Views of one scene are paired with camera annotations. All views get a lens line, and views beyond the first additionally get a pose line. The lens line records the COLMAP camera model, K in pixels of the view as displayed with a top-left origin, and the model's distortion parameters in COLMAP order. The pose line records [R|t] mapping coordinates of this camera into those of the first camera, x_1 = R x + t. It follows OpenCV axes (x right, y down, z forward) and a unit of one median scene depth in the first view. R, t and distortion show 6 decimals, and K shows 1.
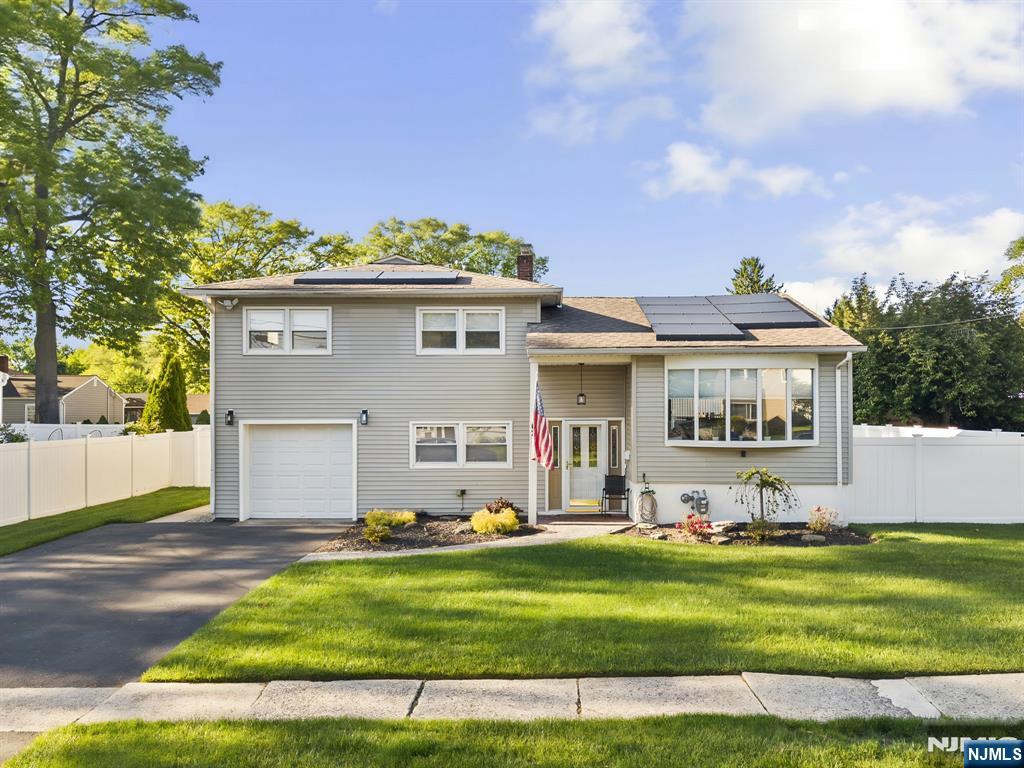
lens RADIAL K [[902.2, 0, 512.0], [0, 902.2, 384.0], [0, 0, 1]] dist [-0.005316, -0.000720]
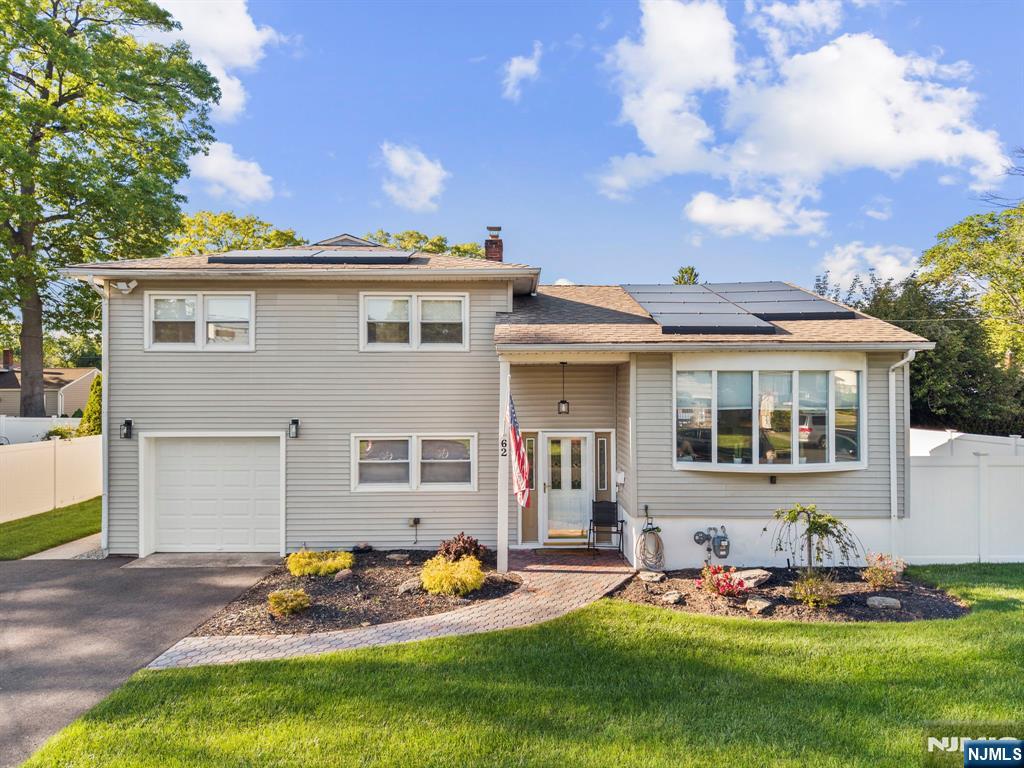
lens RADIAL K [[690.7, 0, 512.0], [0, 690.7, 384.0], [0, 0, 1]] dist [-0.023172, 0.000048]
pose [[0.999234, 0.000757, 0.039130, 0.006747], [-0.001481, 0.999828, 0.018480, -0.014662], [-0.039110, -0.018524, 0.999063, 0.377809]]
